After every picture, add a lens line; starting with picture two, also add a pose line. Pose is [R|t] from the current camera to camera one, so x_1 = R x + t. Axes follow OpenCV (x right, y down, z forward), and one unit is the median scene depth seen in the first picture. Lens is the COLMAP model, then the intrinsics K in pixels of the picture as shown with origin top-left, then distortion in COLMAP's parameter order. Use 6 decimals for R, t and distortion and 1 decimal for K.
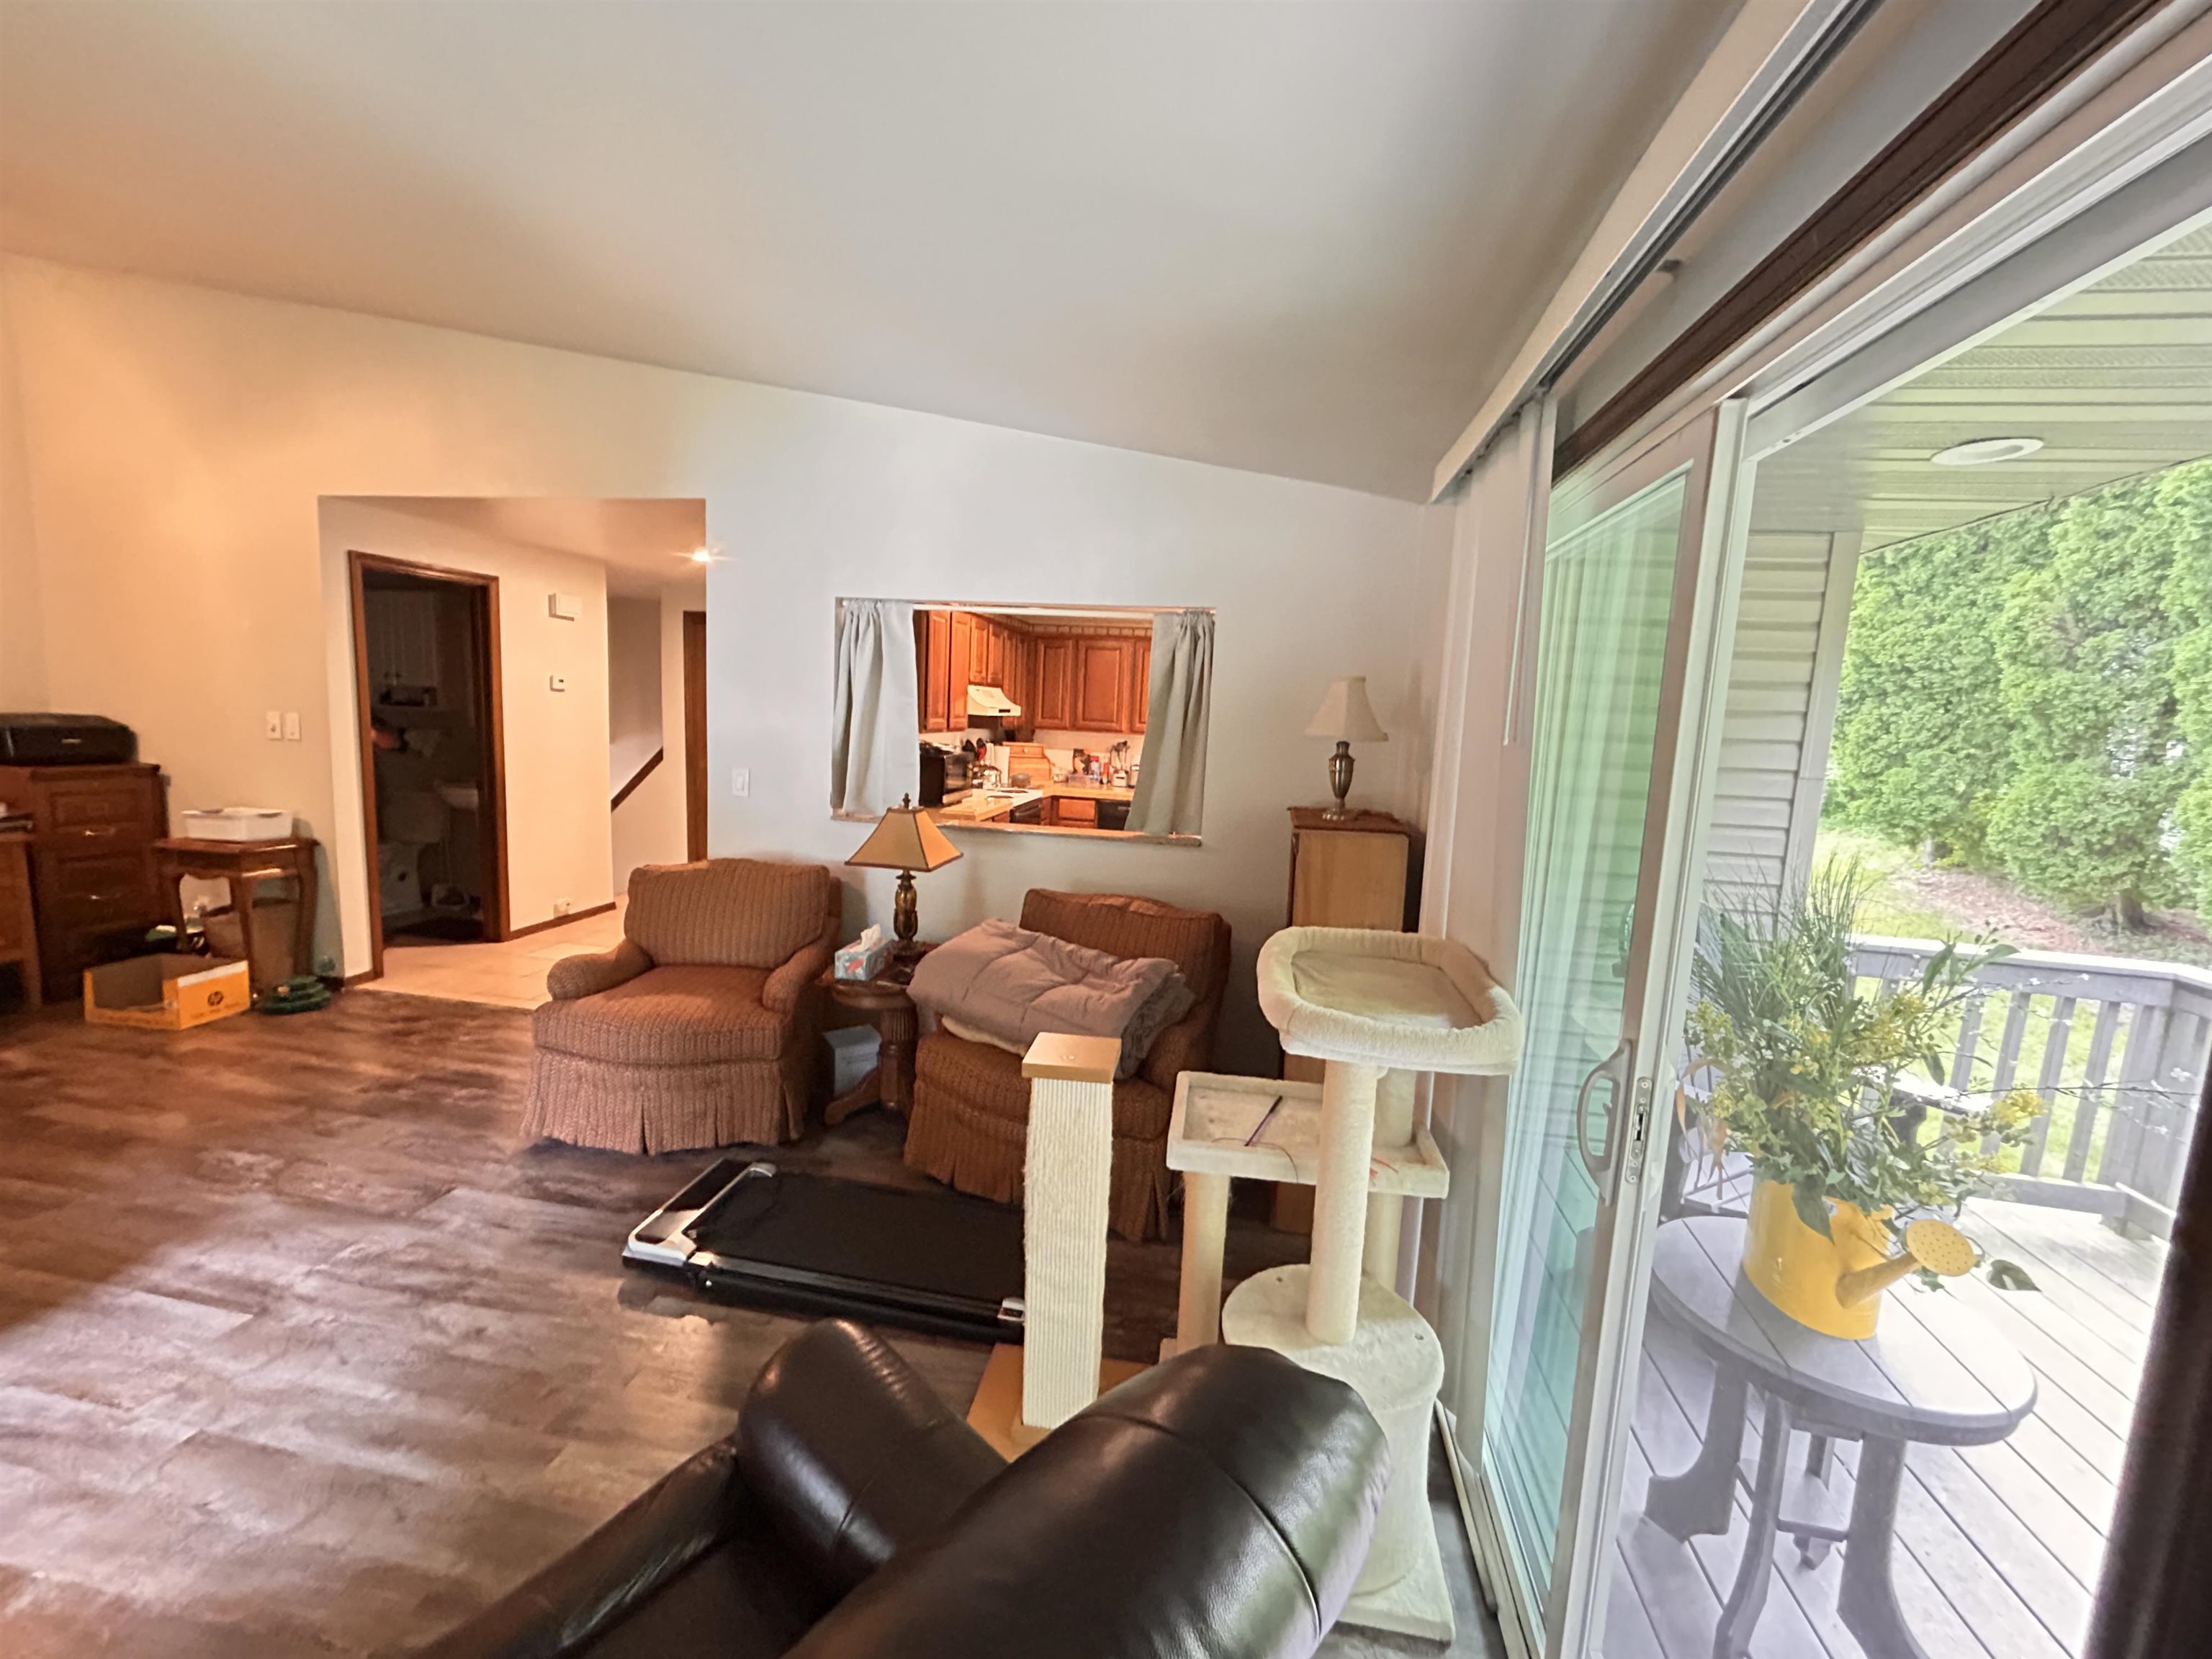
lens RADIAL K [[908.4, 0, 1106.4], [0, 908.4, 823.3], [0, 0, 1]] dist [-0.003332, 0.001604]
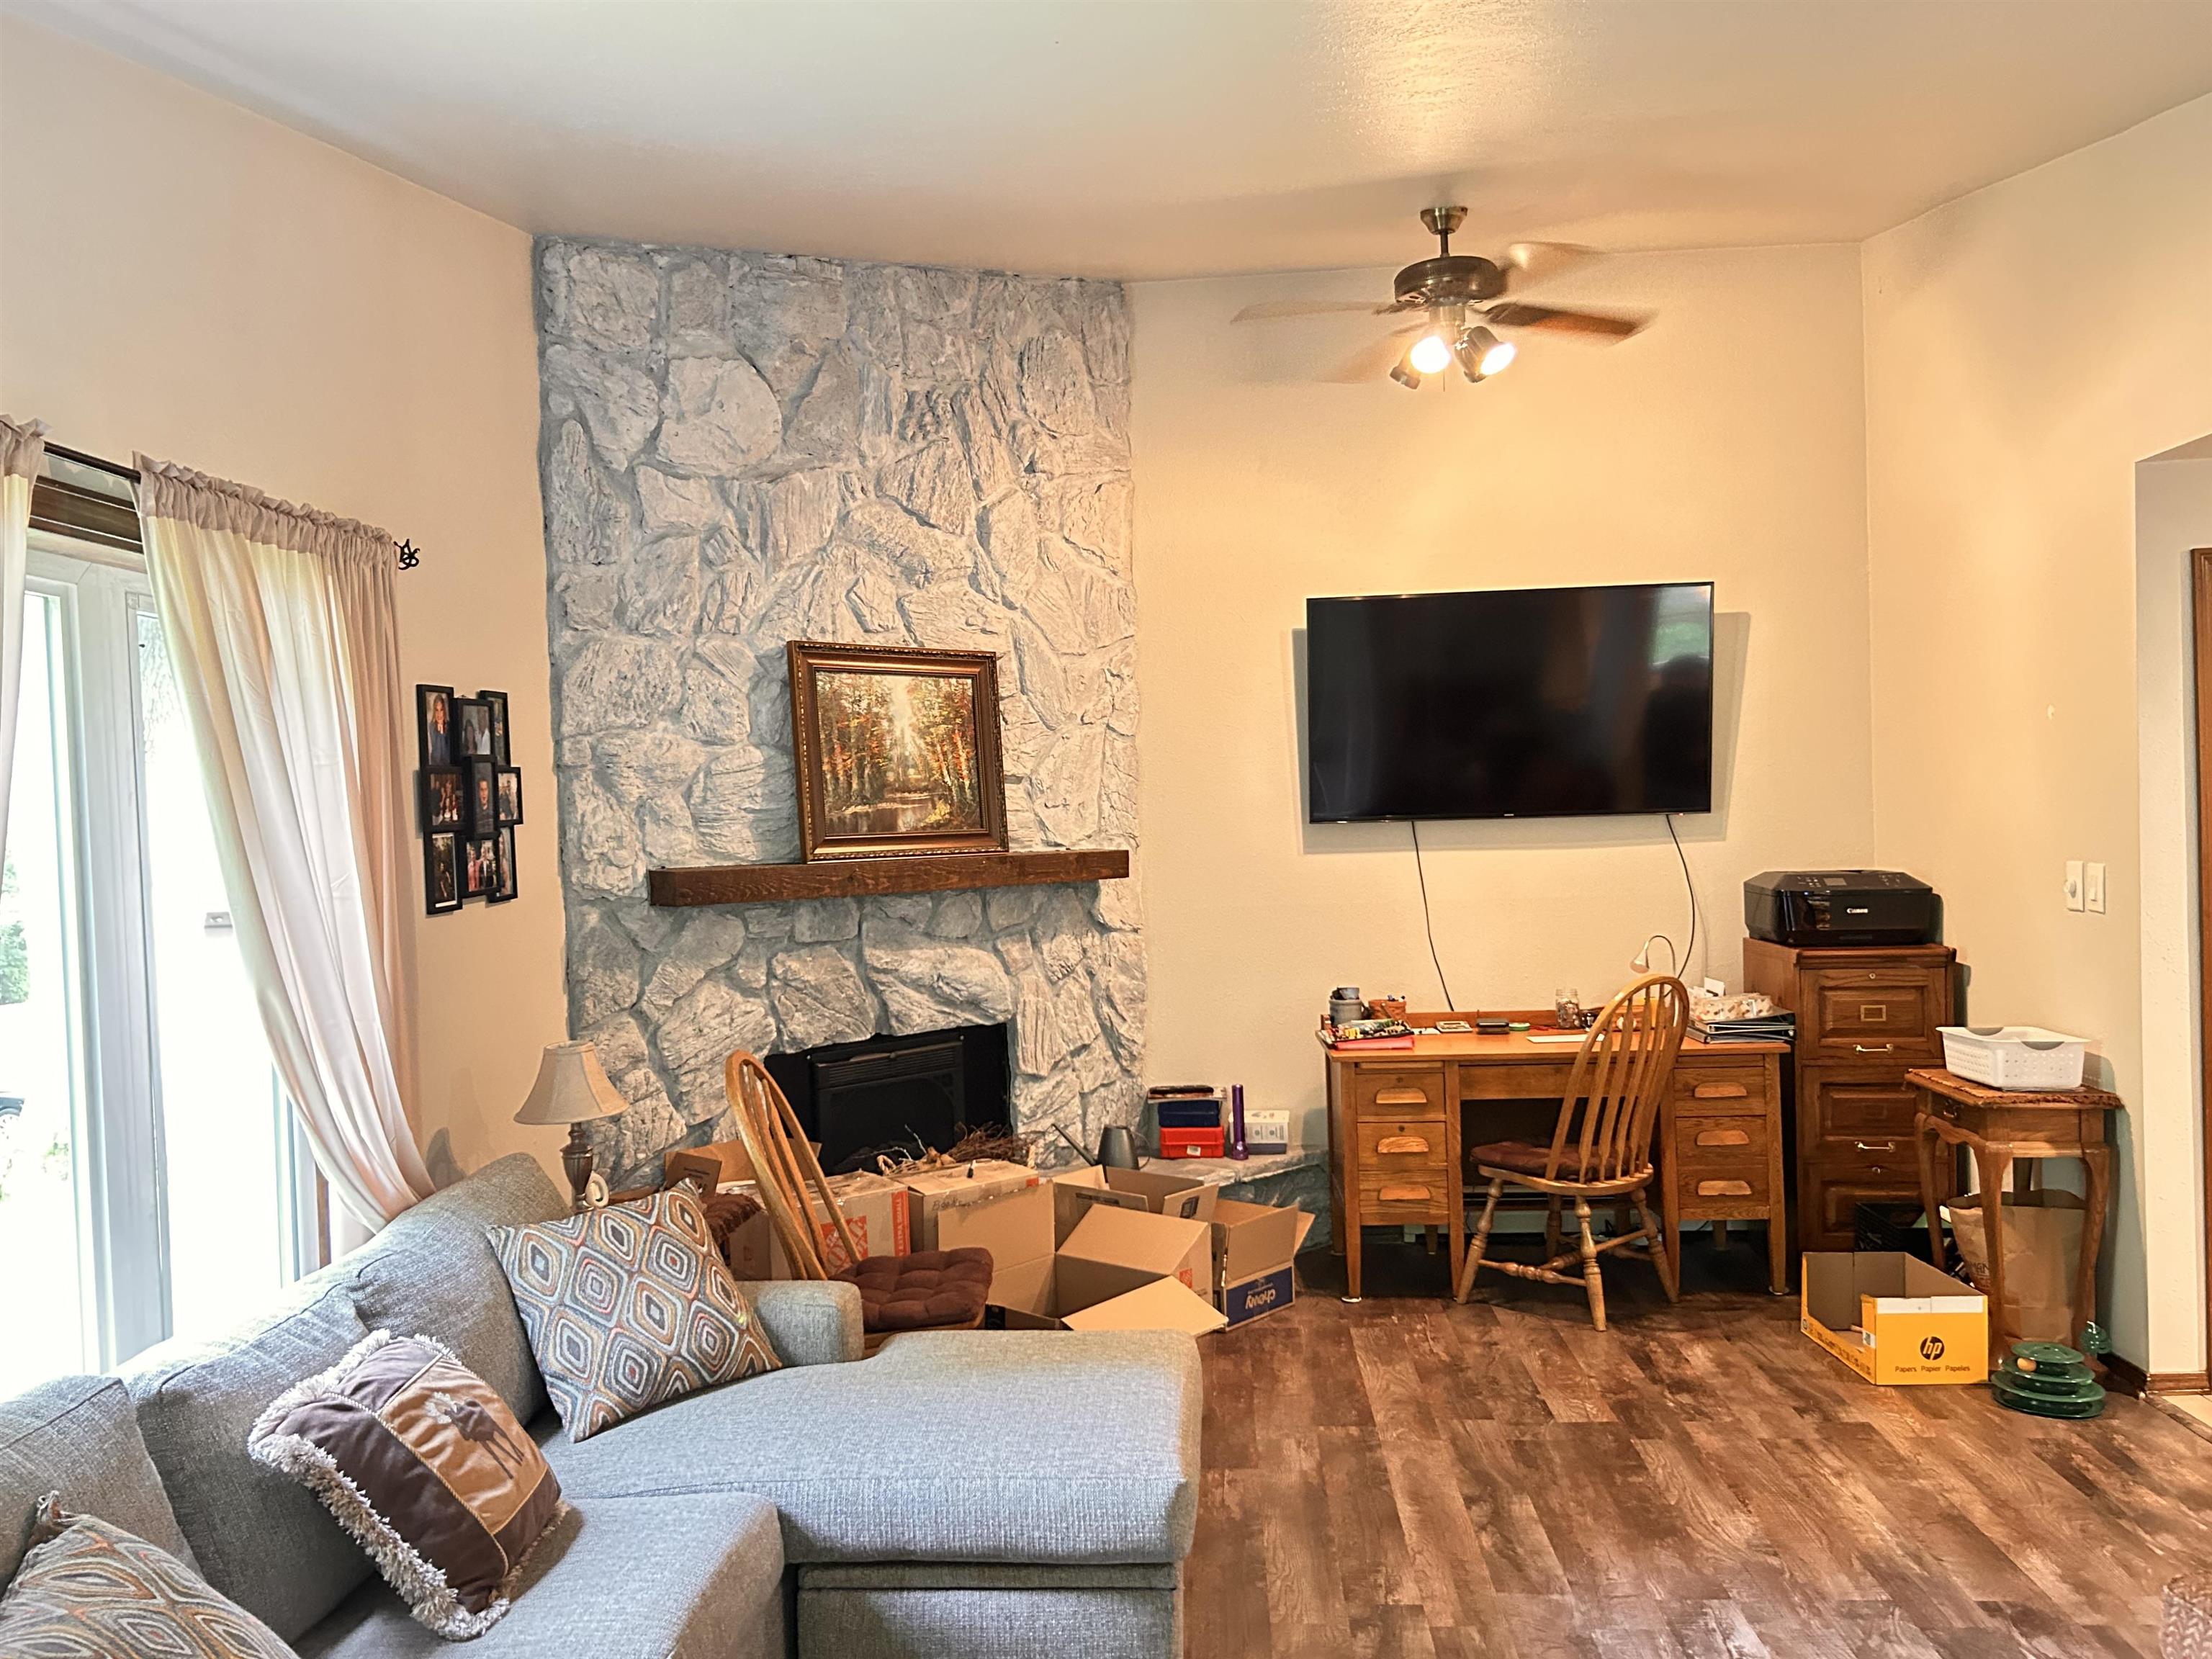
lens RADIAL K [[1676.1, 0, 1080.2], [0, 1676.1, 858.1], [0, 0, 1]] dist [0.052610, -0.062640]
pose [[0.101197, -0.025011, -0.994552, 0.073218], [-0.087630, 0.995574, -0.033954, -0.041203], [0.991000, 0.090589, 0.098557, 0.329917]]
